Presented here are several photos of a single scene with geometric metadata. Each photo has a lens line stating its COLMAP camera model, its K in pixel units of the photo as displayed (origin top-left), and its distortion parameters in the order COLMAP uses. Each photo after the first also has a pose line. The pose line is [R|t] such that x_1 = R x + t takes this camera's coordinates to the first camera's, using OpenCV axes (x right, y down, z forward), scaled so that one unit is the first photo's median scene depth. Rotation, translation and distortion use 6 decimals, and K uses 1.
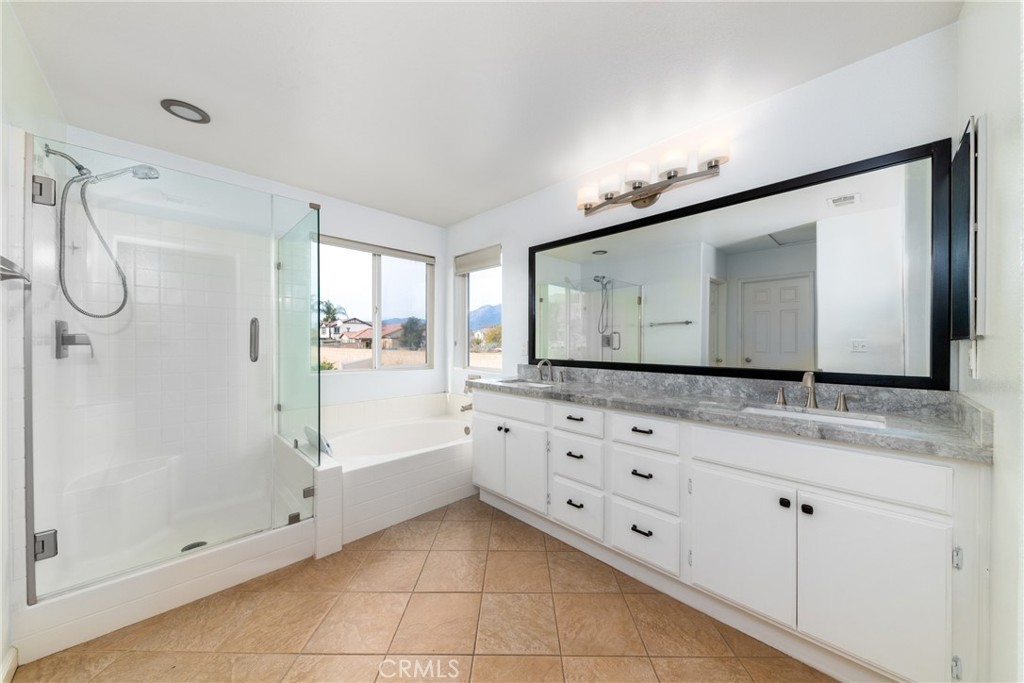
lens RADIAL K [[359.3, 0, 511.3], [0, 359.3, 339.0], [0, 0, 1]] dist [0.001398, 0.000043]
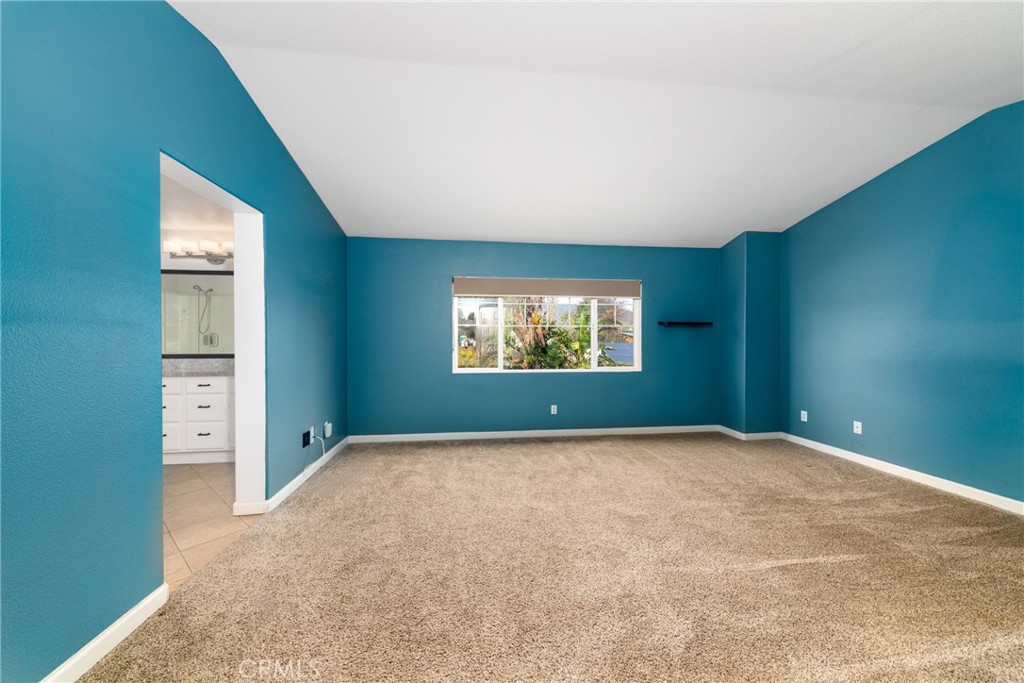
lens RADIAL K [[359.3, 0, 511.3], [0, 359.3, 339.0], [0, 0, 1]] dist [0.001398, 0.000043]
pose [[0.614045, -0.004125, 0.789260, -0.157637], [0.000863, 0.999989, 0.004555, -0.010216], [-0.789270, -0.002115, 0.614042, -1.491682]]
